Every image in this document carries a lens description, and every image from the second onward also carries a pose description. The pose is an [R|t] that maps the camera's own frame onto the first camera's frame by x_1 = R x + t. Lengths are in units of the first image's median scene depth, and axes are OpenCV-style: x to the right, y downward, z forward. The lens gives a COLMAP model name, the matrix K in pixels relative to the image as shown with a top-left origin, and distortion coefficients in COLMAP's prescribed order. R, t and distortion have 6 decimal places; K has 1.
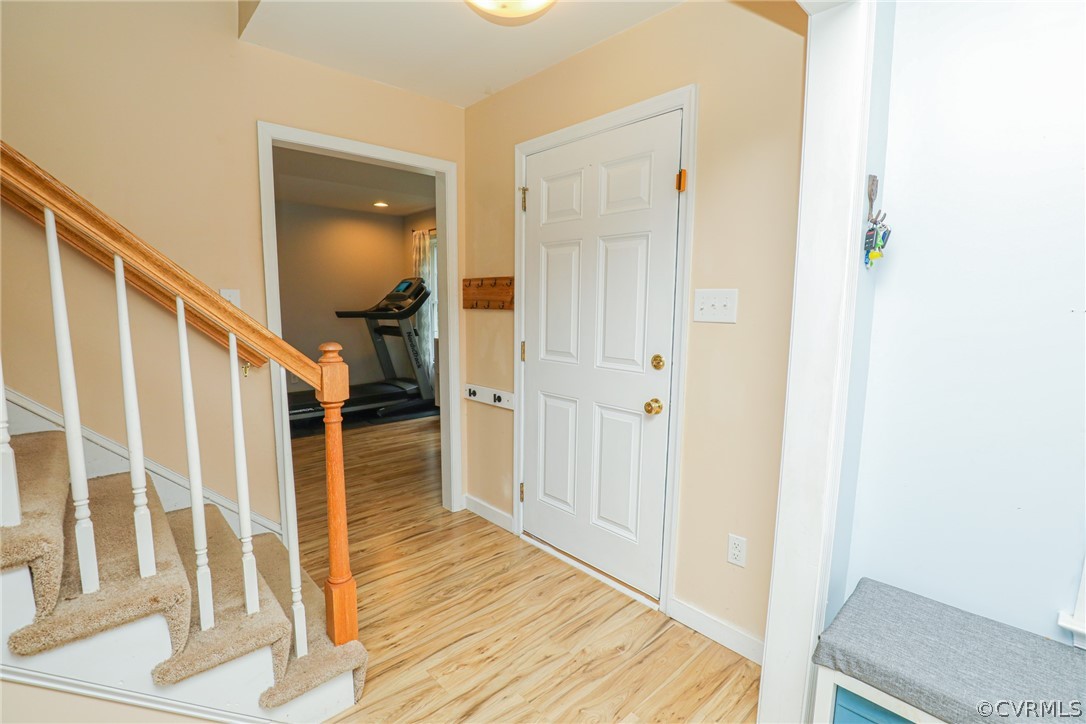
lens RADIAL K [[497.0, 0, 540.9], [0, 497.0, 367.4], [0, 0, 1]] dist [-0.035135, 0.001783]
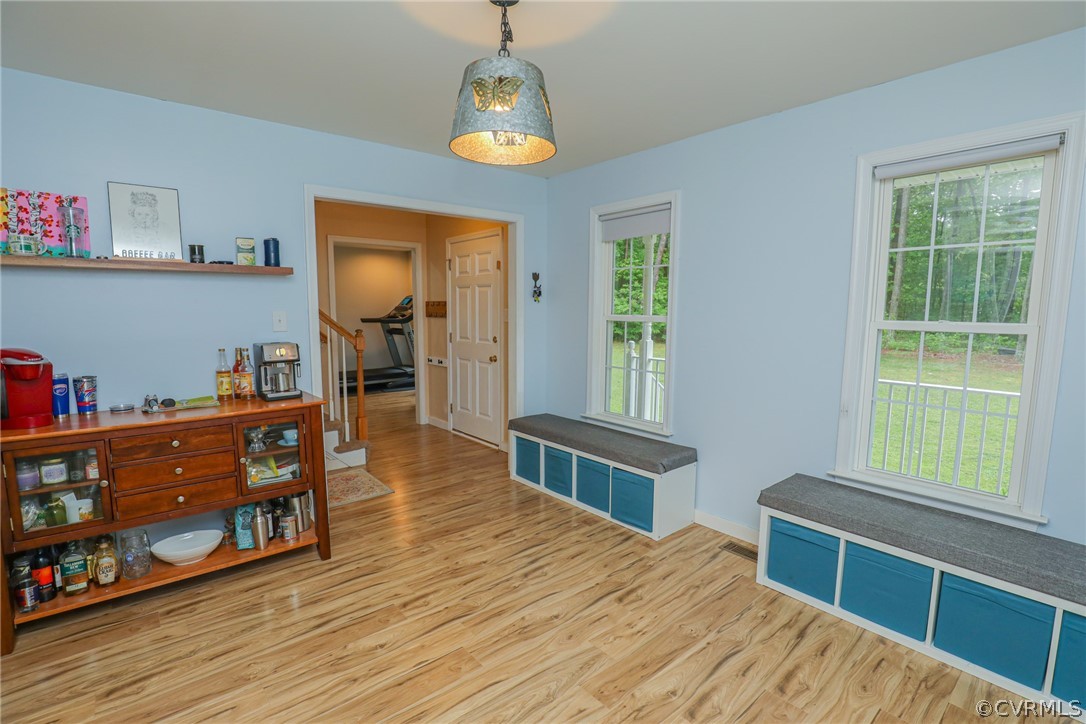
lens RADIAL K [[497.0, 0, 540.9], [0, 497.0, 367.4], [0, 0, 1]] dist [-0.035135, 0.001783]
pose [[0.999052, 0.002527, -0.043457, 0.398566], [-0.003065, 0.999919, -0.012321, 0.106505], [0.043422, 0.012442, 0.998979, -0.961154]]
